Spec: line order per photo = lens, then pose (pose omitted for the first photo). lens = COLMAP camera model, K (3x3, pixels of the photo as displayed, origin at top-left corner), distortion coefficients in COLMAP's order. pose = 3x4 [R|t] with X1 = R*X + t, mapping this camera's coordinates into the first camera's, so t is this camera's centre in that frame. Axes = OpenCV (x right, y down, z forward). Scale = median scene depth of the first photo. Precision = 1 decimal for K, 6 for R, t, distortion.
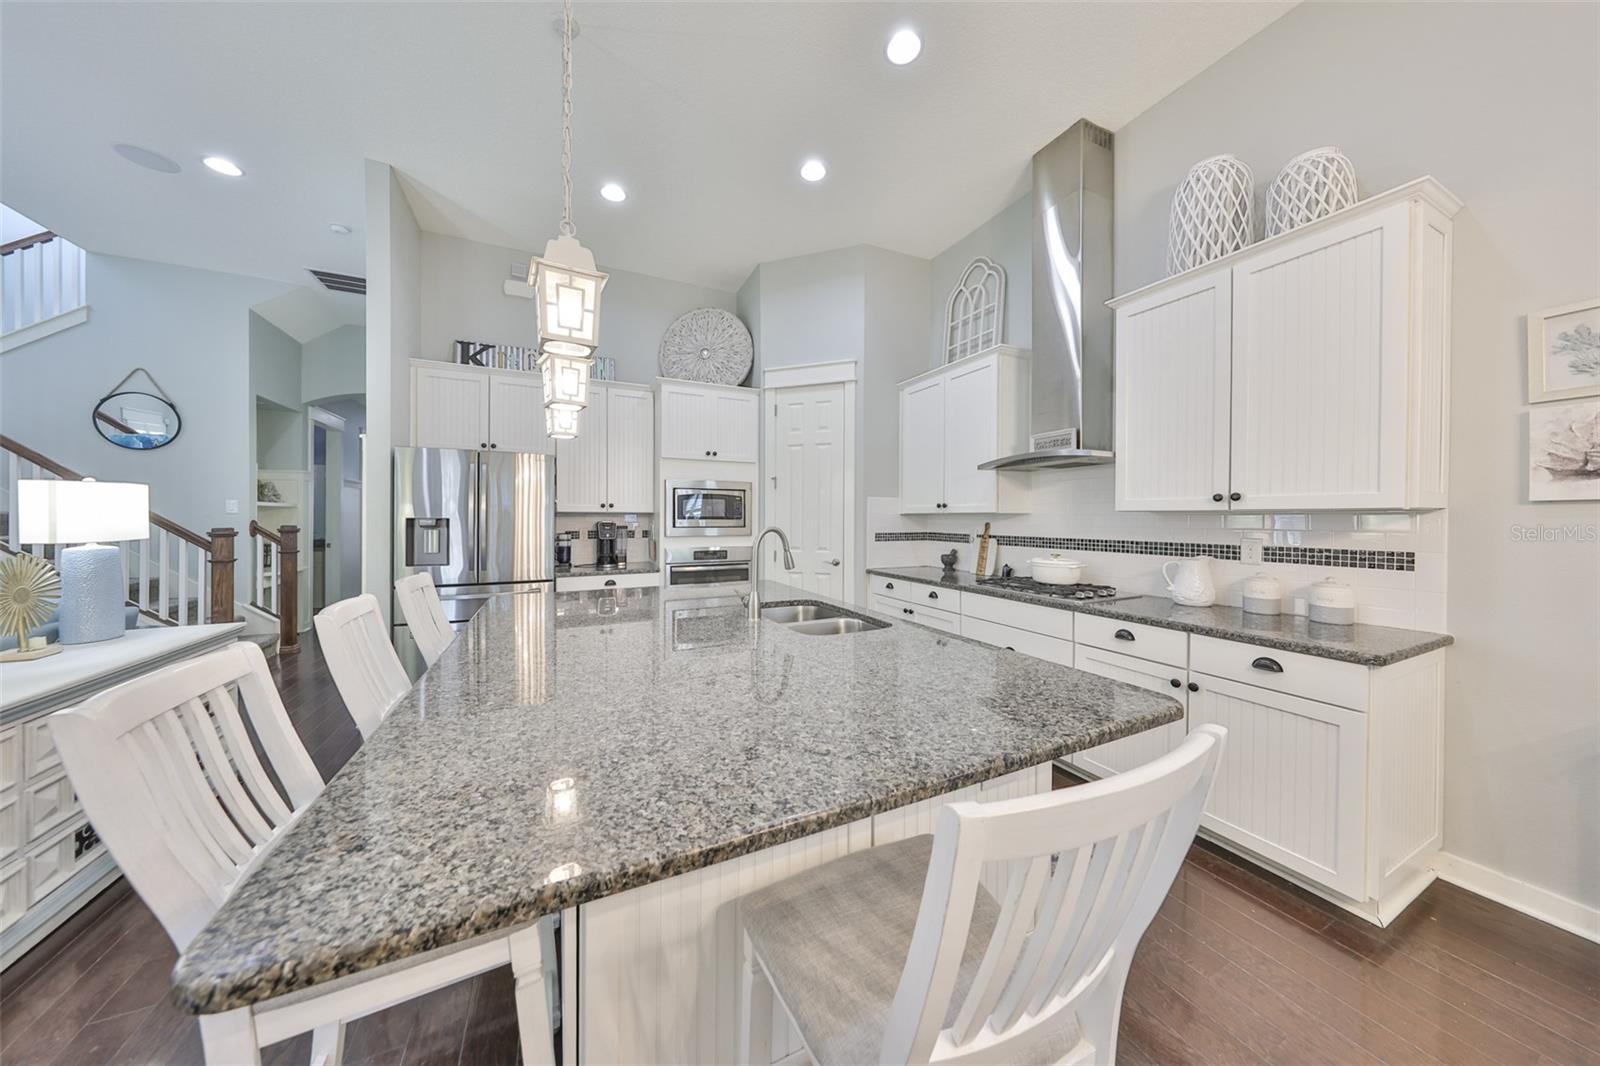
lens RADIAL K [[498.8, 0, 795.0], [0, 498.8, 519.1], [0, 0, 1]] dist [0.003458, 0.000329]
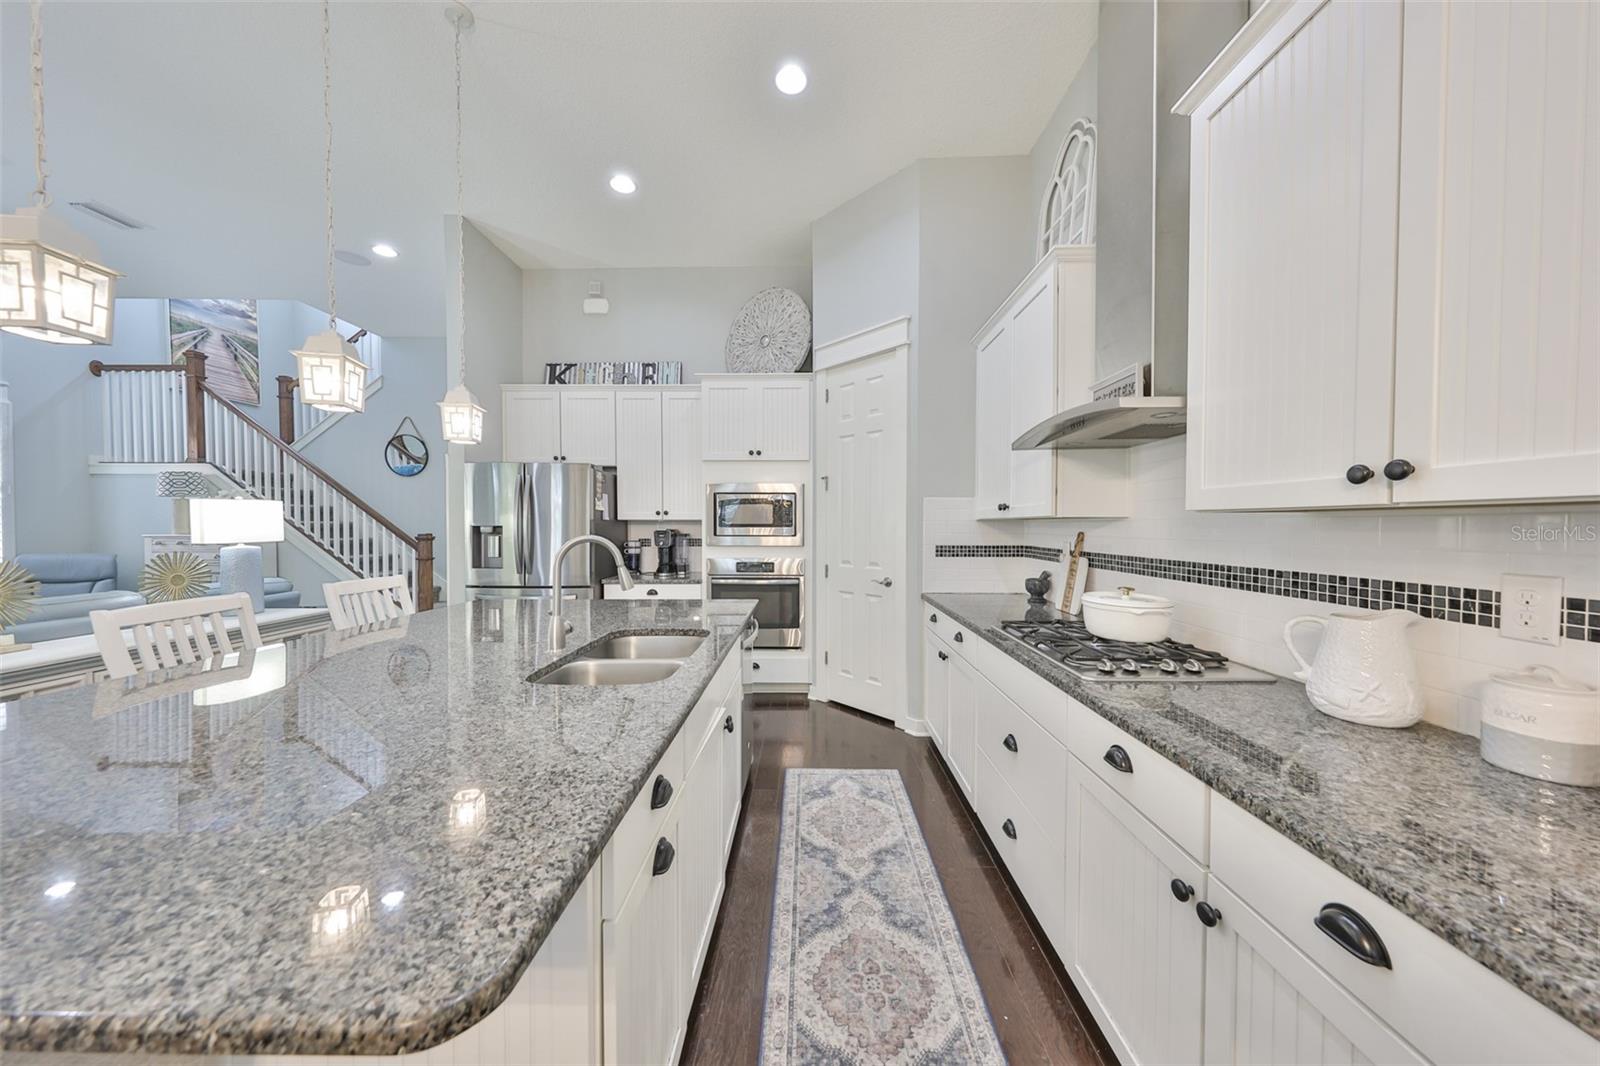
lens RADIAL K [[523.3, 0, 804.9], [0, 523.3, 531.1], [0, 0, 1]] dist [0.005955, -0.000050]
pose [[0.894939, 0.004302, -0.446168, 0.362309], [-0.001200, 0.999973, 0.007236, 0.001040], [0.446188, -0.005940, 0.894920, 0.231614]]
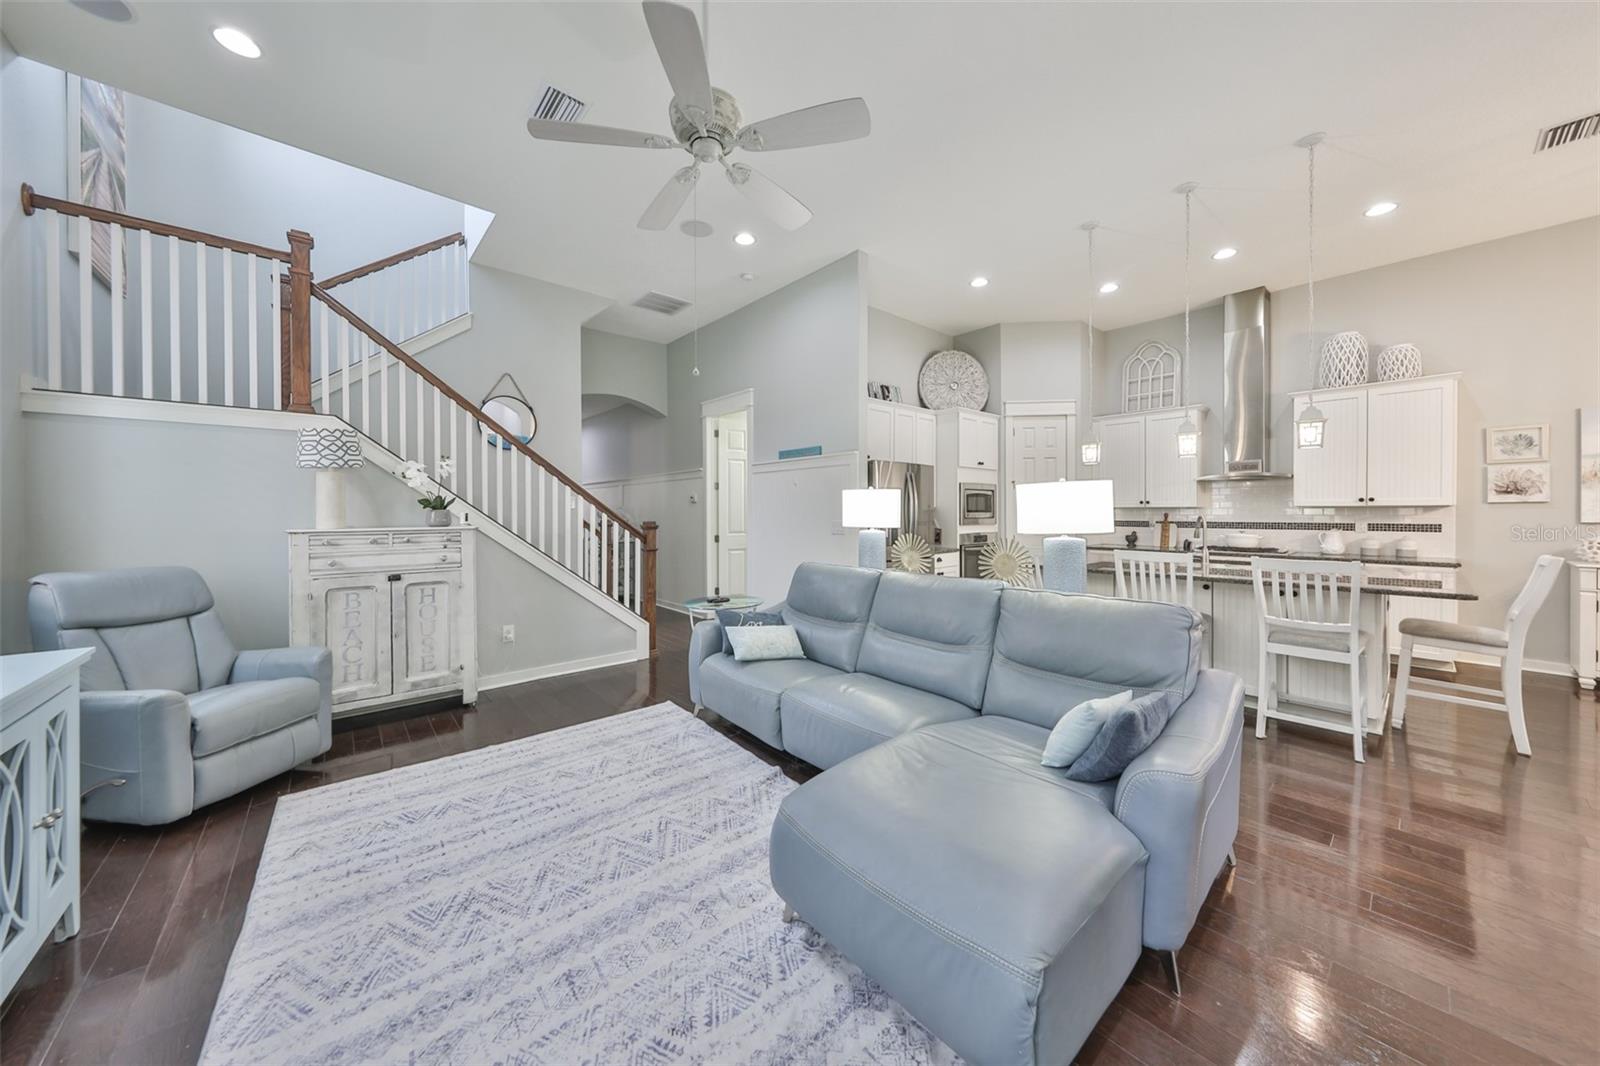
lens RADIAL K [[523.3, 0, 813.4], [0, 523.3, 516.1], [0, 0, 1]] dist [0.005955, -0.000050]
pose [[0.963645, -0.007150, 0.267092, -1.096856], [0.005089, 0.999952, 0.008406, -0.003538], [-0.267139, -0.006742, 0.963634, -0.279122]]
